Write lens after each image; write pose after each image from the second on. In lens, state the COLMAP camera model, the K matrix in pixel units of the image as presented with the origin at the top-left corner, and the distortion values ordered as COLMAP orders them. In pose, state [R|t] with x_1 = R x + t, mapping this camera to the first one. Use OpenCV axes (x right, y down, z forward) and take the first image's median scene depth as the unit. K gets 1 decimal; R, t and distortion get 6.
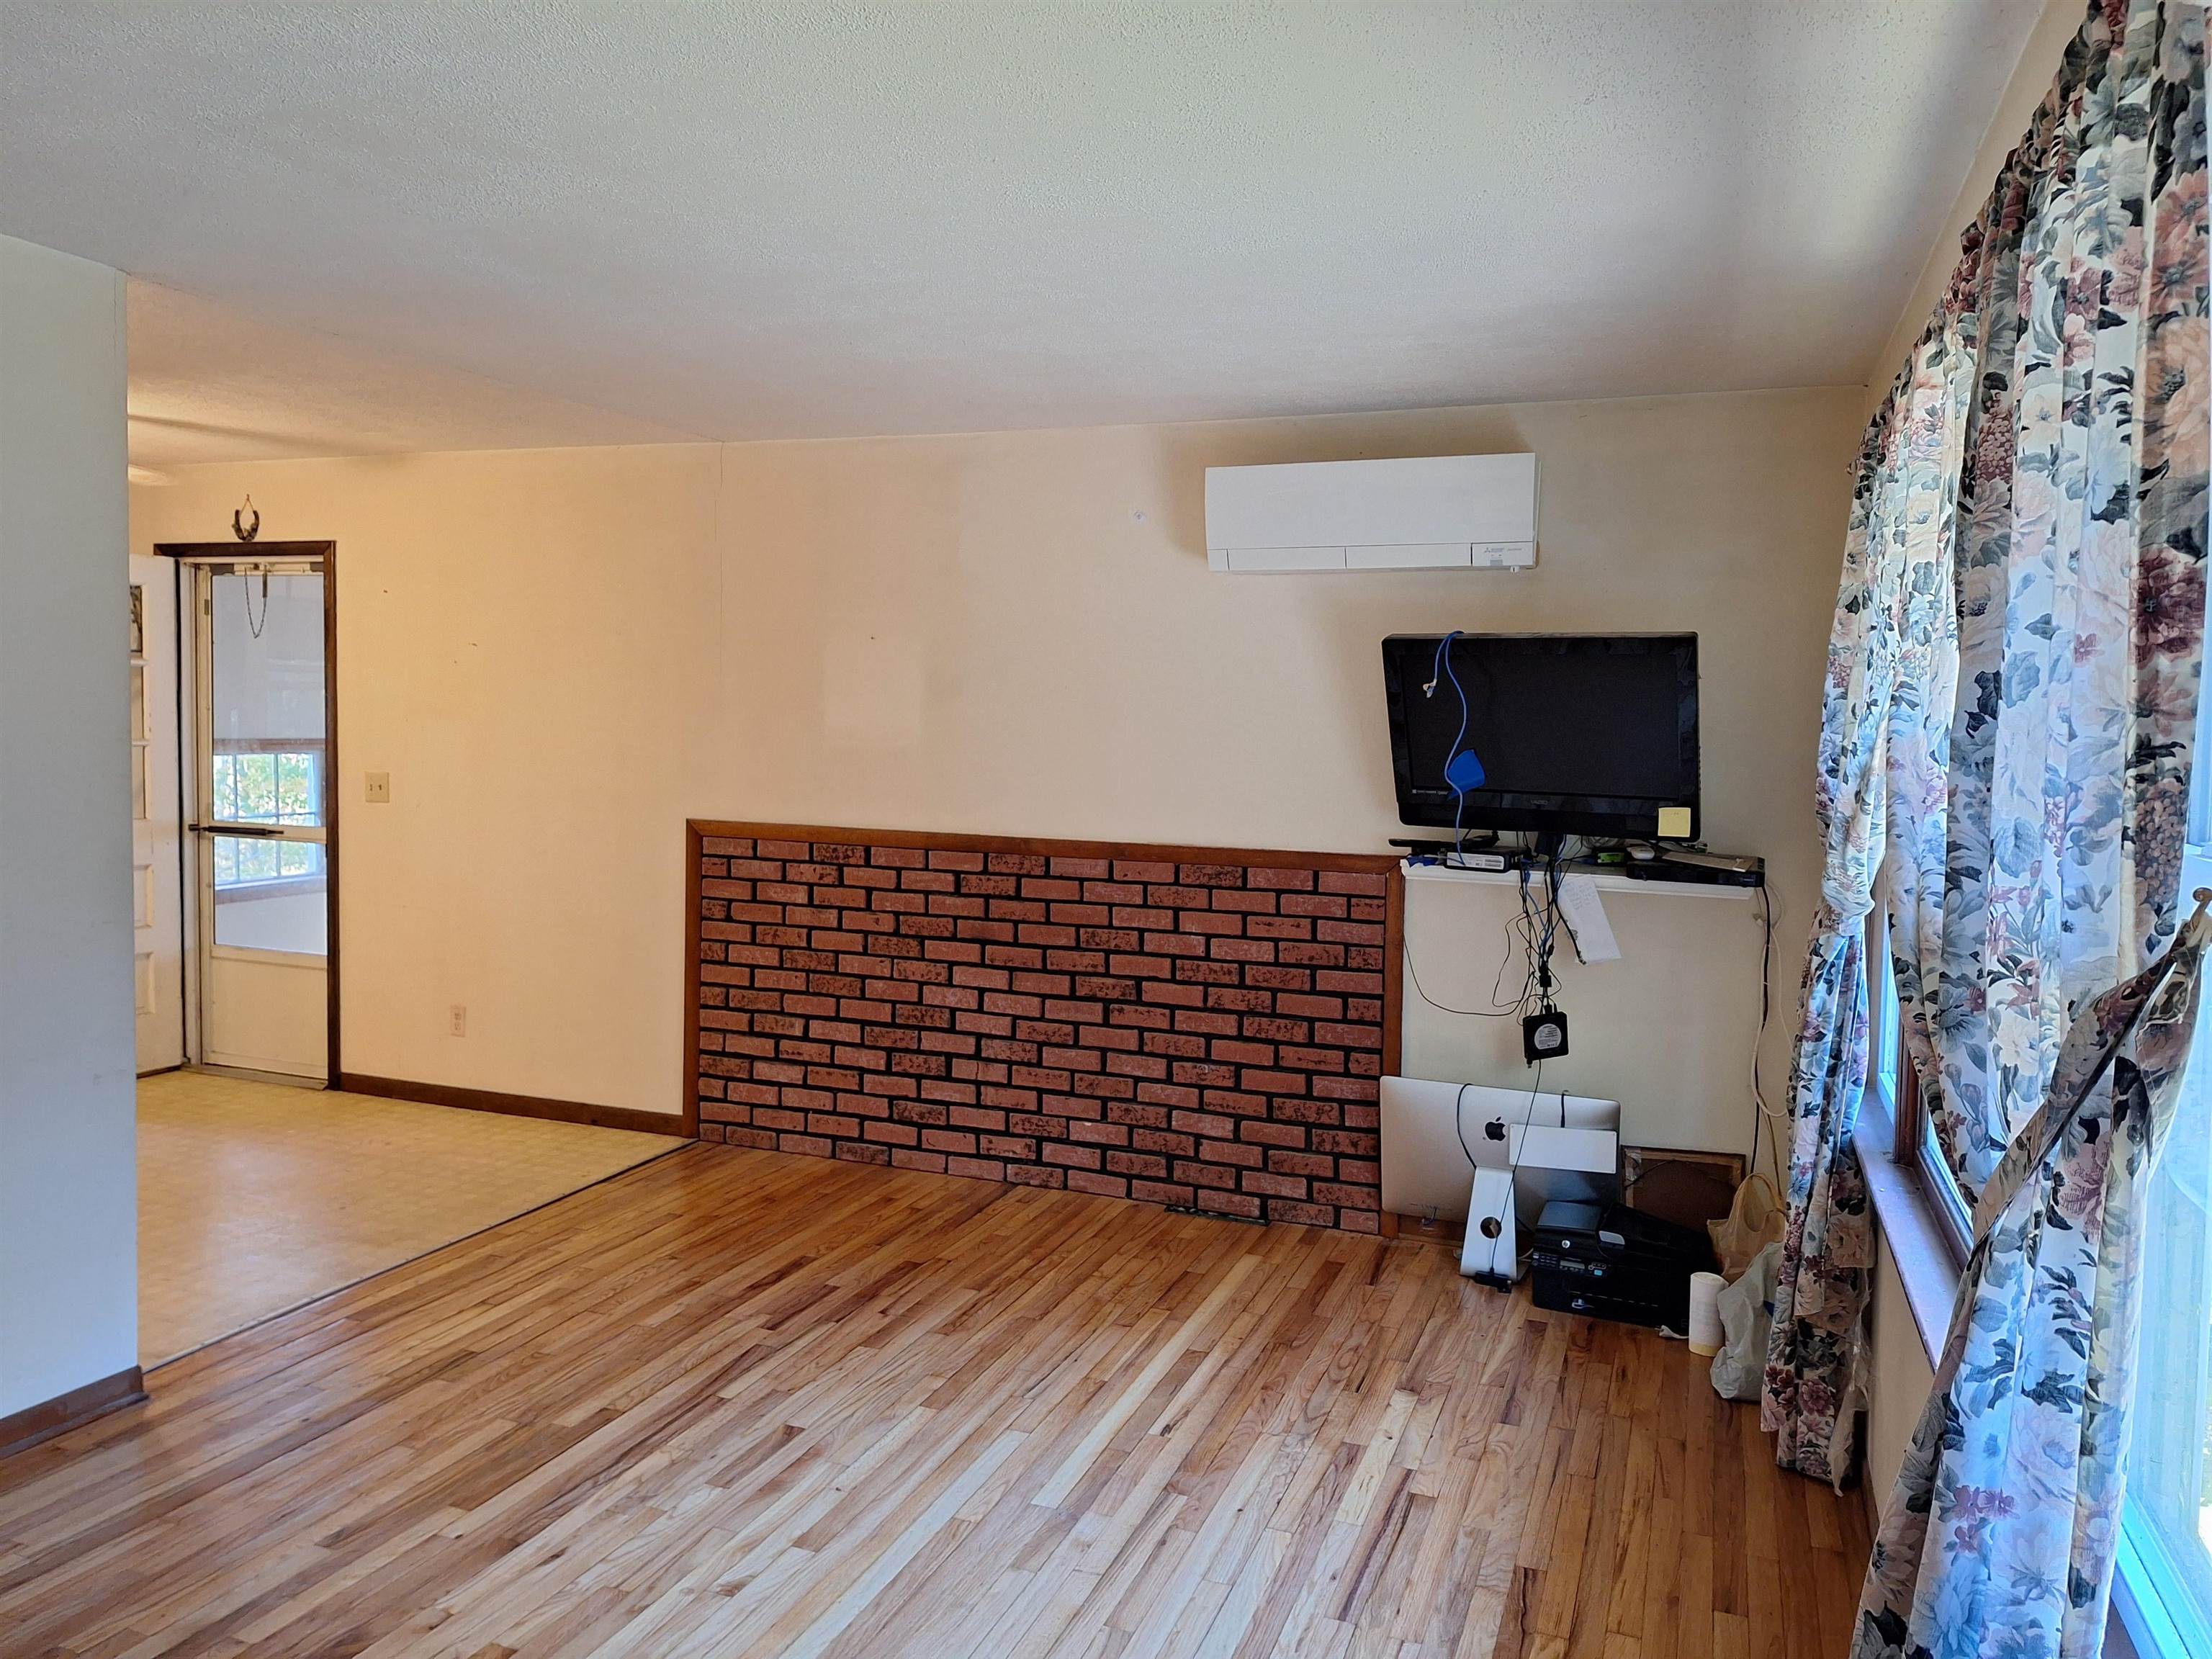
lens RADIAL K [[1520.3, 0, 1143.3], [0, 1520.3, 785.4], [0, 0, 1]] dist [0.140991, -0.200071]
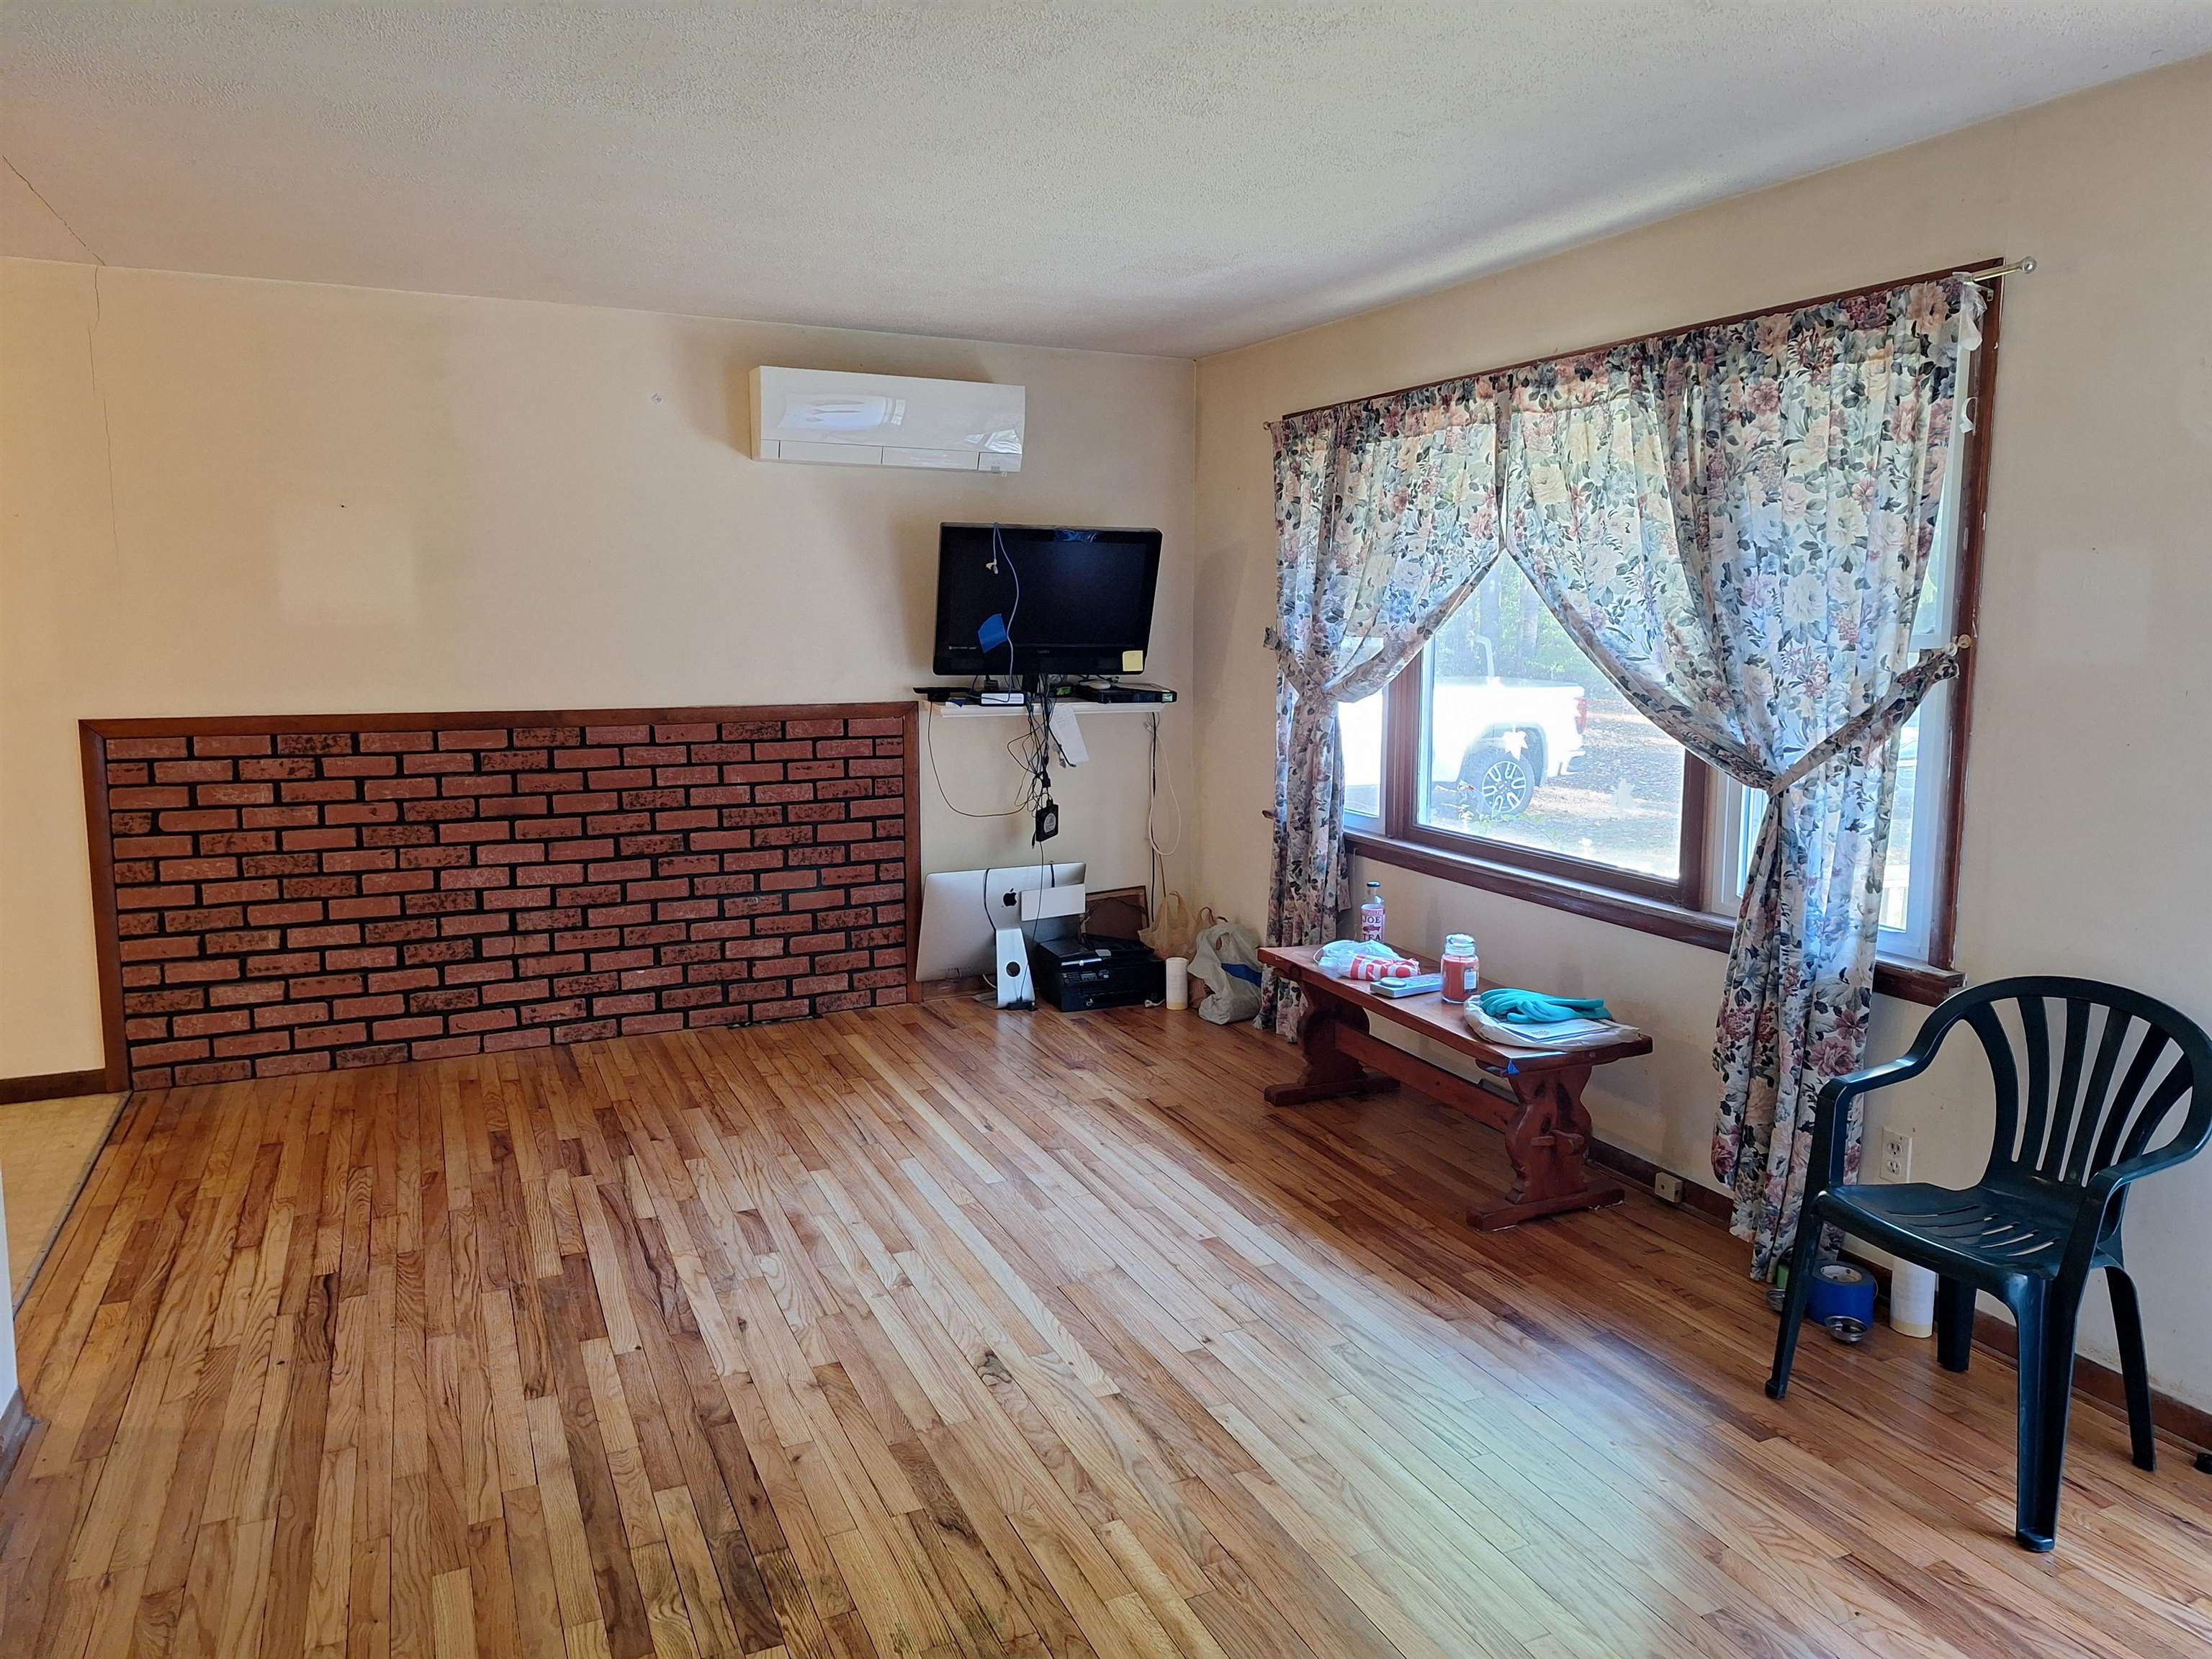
lens RADIAL K [[1520.3, 0, 1143.3], [0, 1520.3, 785.4], [0, 0, 1]] dist [0.140991, -0.200071]
pose [[0.692188, -0.104278, 0.714144, -0.565229], [0.042479, 0.993678, 0.103923, -0.006626], [-0.720466, -0.041598, 0.692242, 0.000898]]
